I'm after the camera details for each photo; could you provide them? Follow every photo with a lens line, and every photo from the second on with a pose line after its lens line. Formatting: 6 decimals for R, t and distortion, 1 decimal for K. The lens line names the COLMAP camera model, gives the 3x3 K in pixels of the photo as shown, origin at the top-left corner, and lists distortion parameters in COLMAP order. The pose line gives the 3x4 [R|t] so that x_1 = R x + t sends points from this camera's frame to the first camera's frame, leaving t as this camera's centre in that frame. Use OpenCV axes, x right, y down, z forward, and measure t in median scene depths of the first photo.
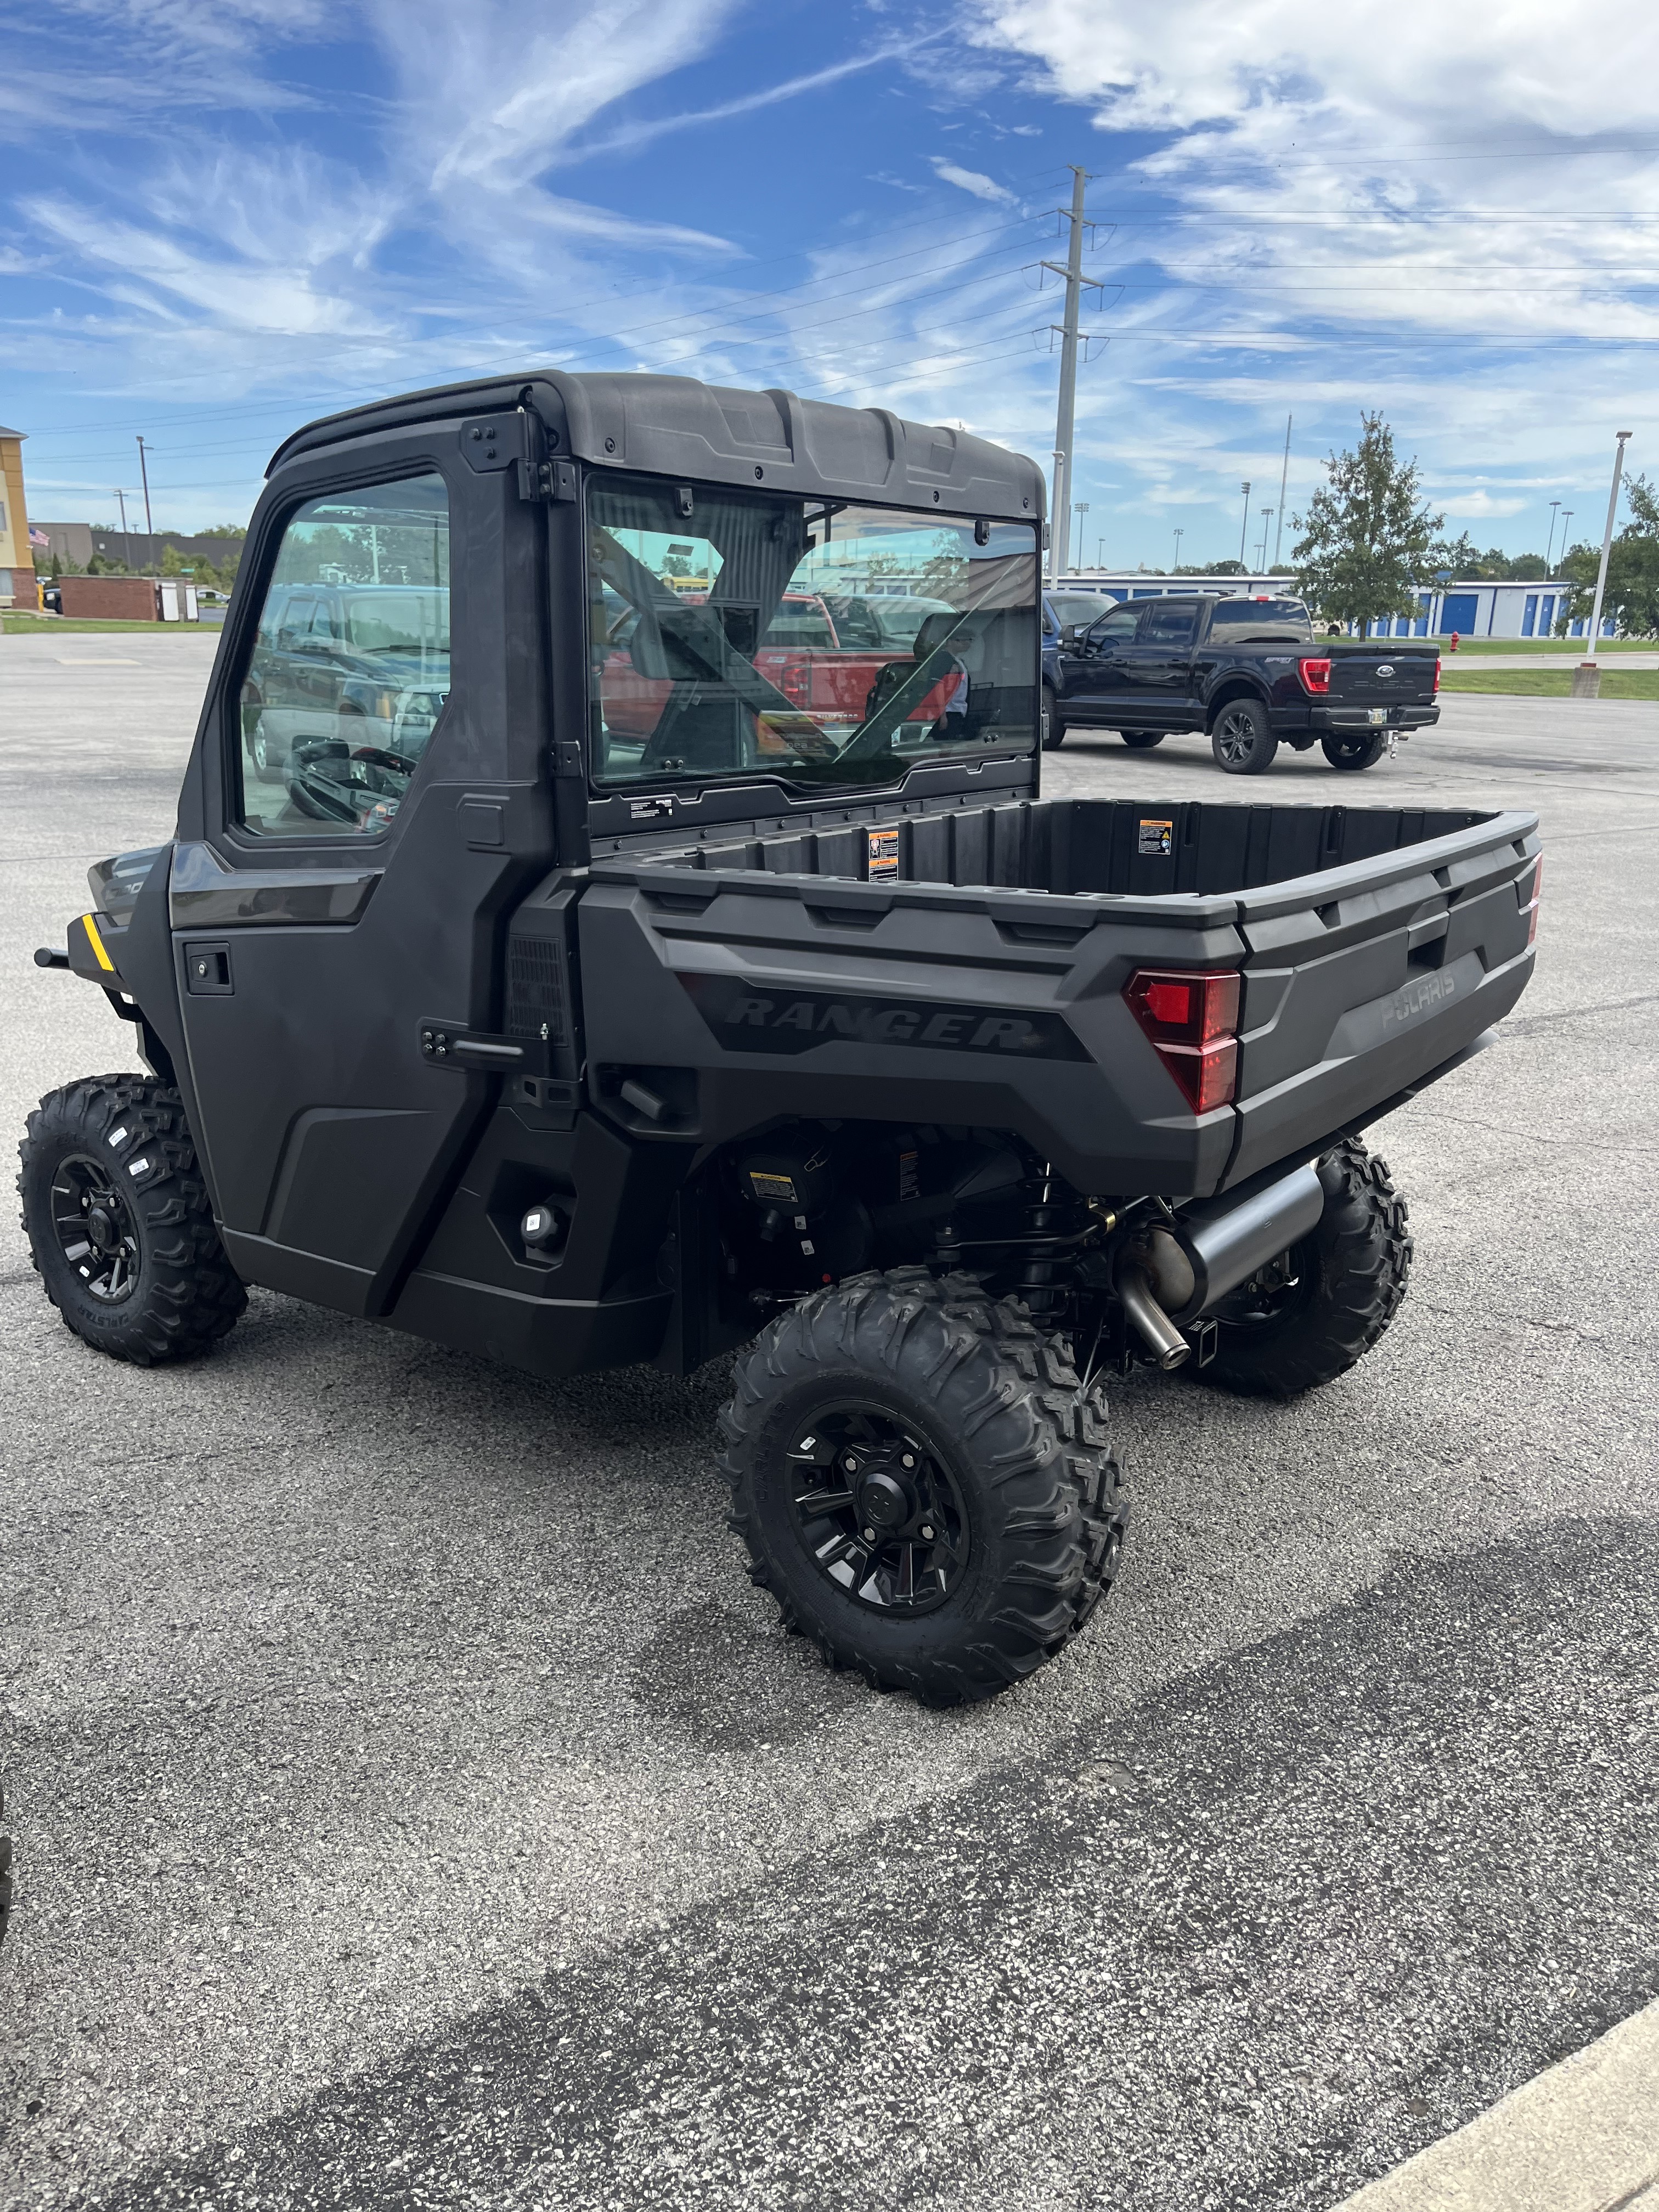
lens RADIAL K [[1706.0, 0, 859.2], [0, 1706.0, 1102.2], [0, 0, 1]] dist [0.069433, -0.000294]
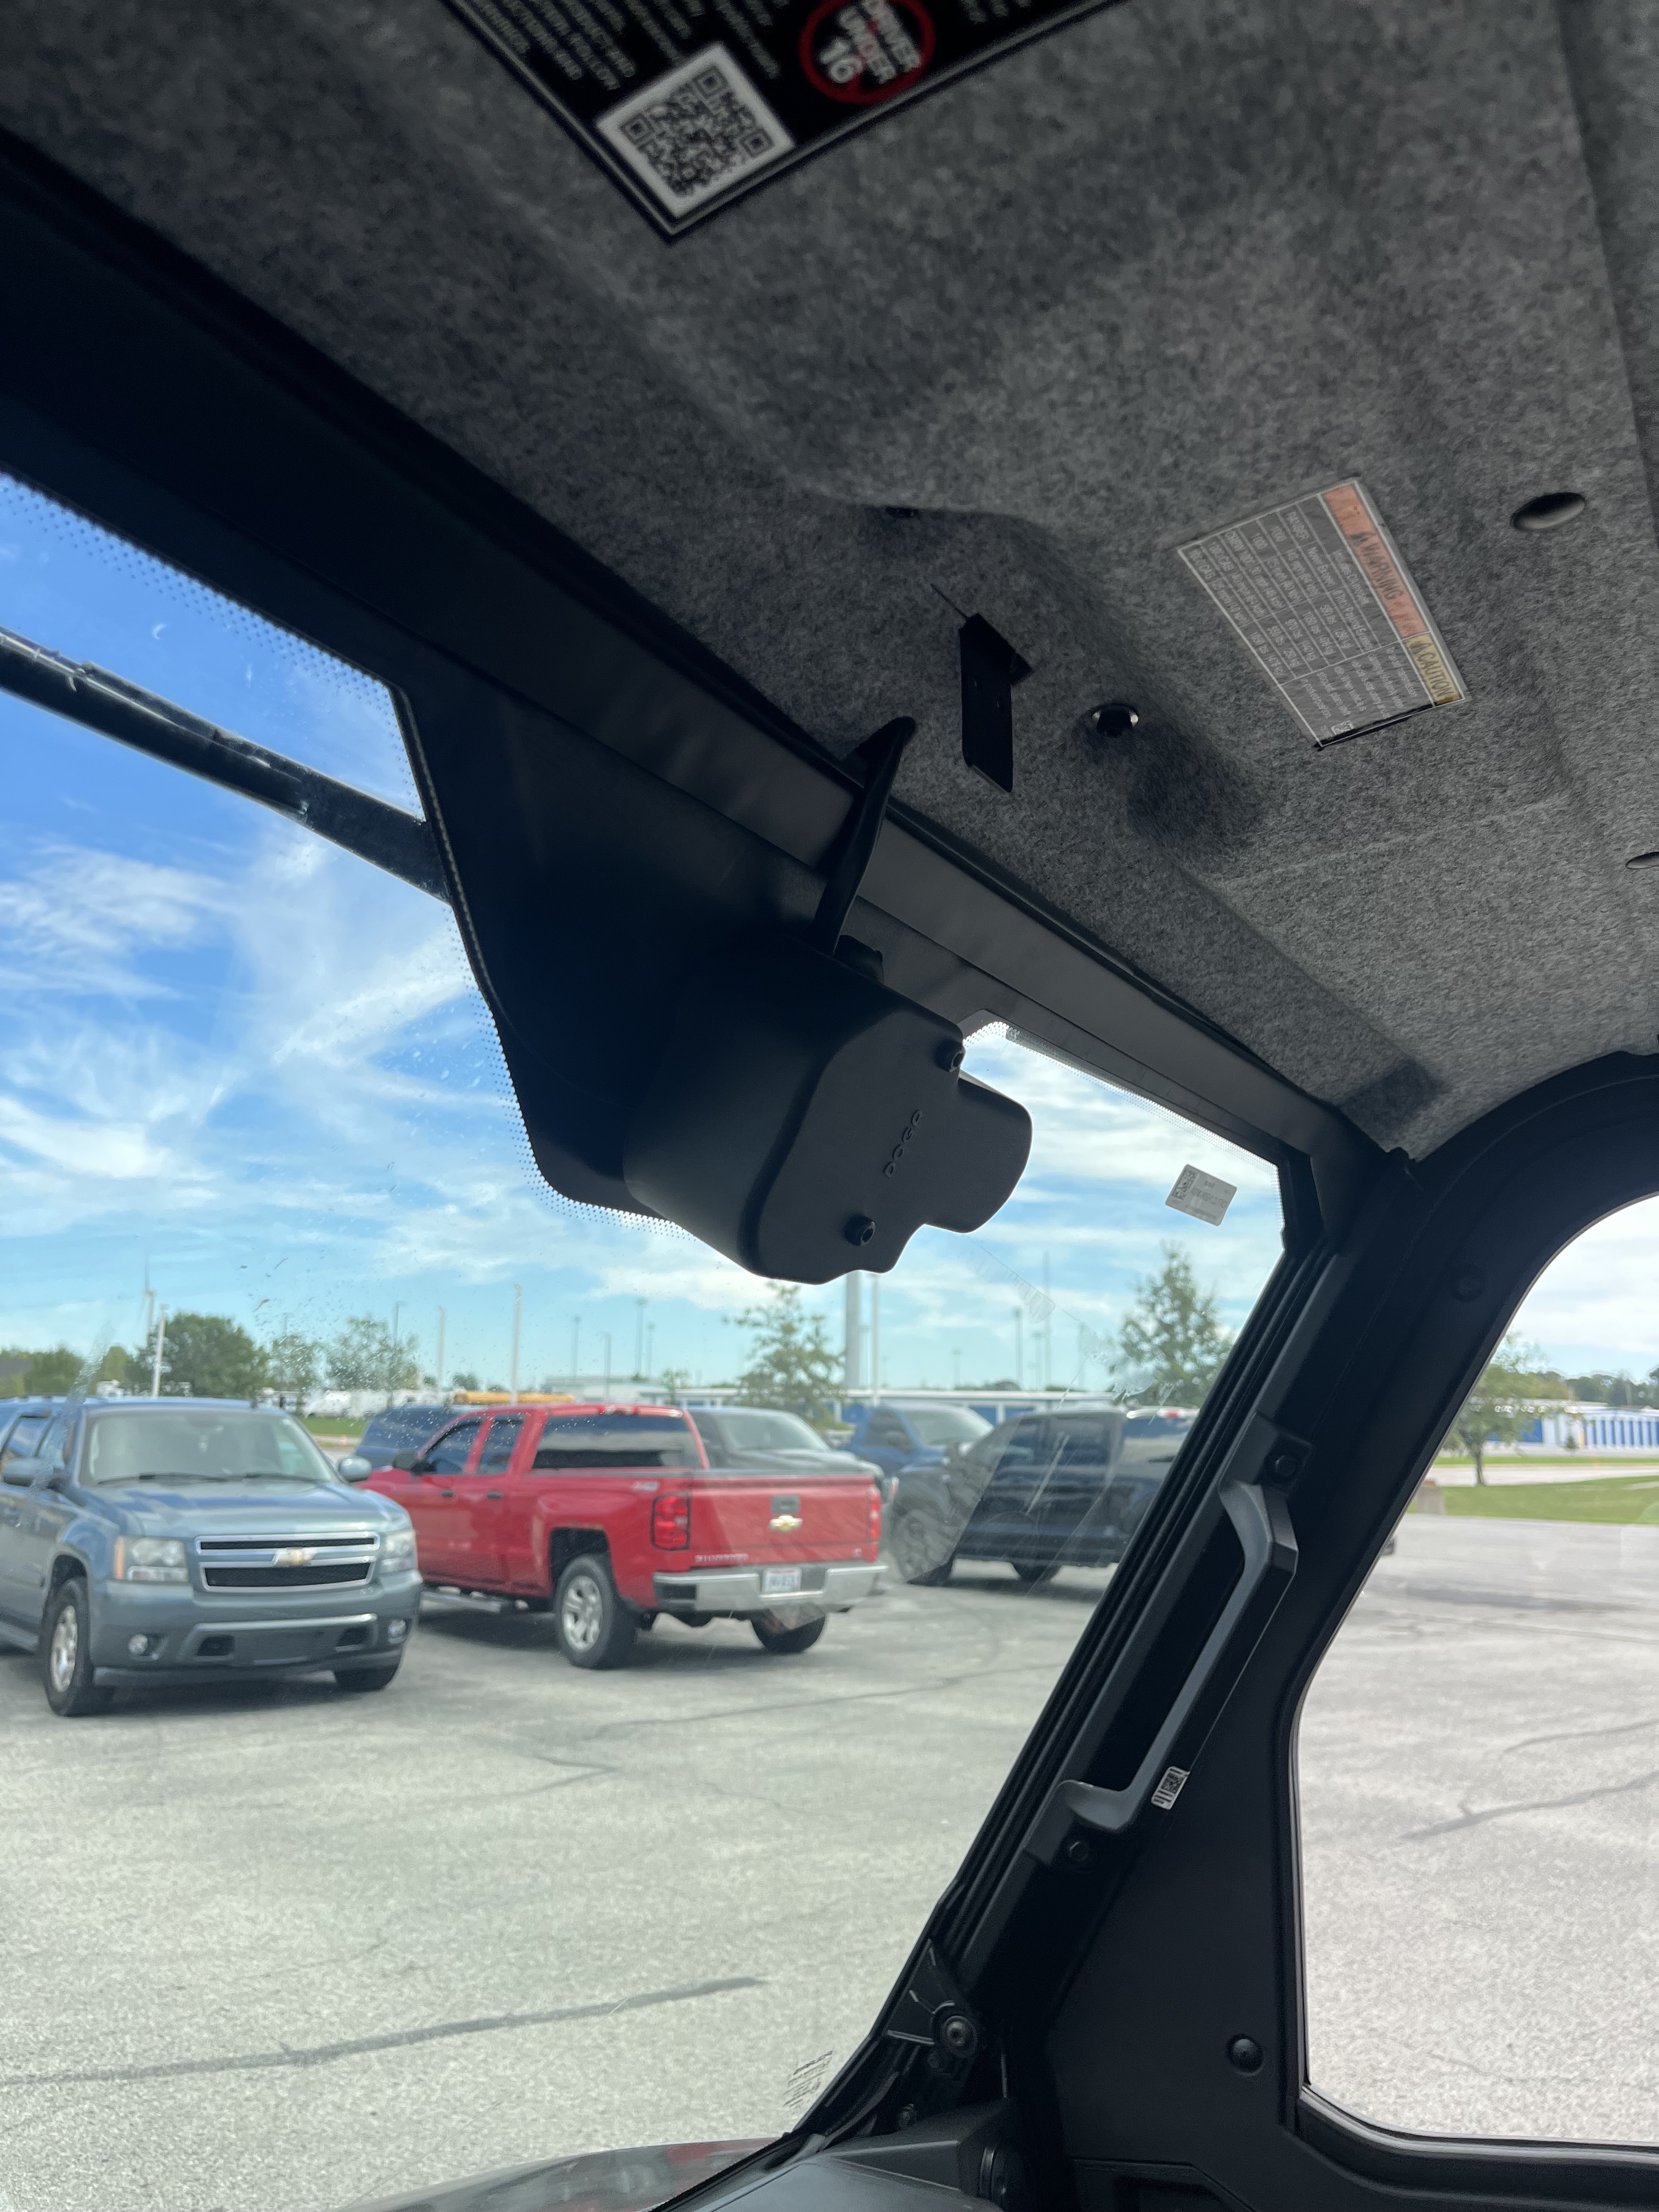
lens RADIAL K [[1645.6, 0, 829.5], [0, 1645.6, 1106.0], [0, 0, 1]] dist [0.003777, -0.002315]
pose [[0.993635, 0.017291, 0.111312, -0.019418], [0.034891, 0.892314, -0.450064, -0.029795], [-0.107107, 0.451083, 0.886032, 0.099016]]
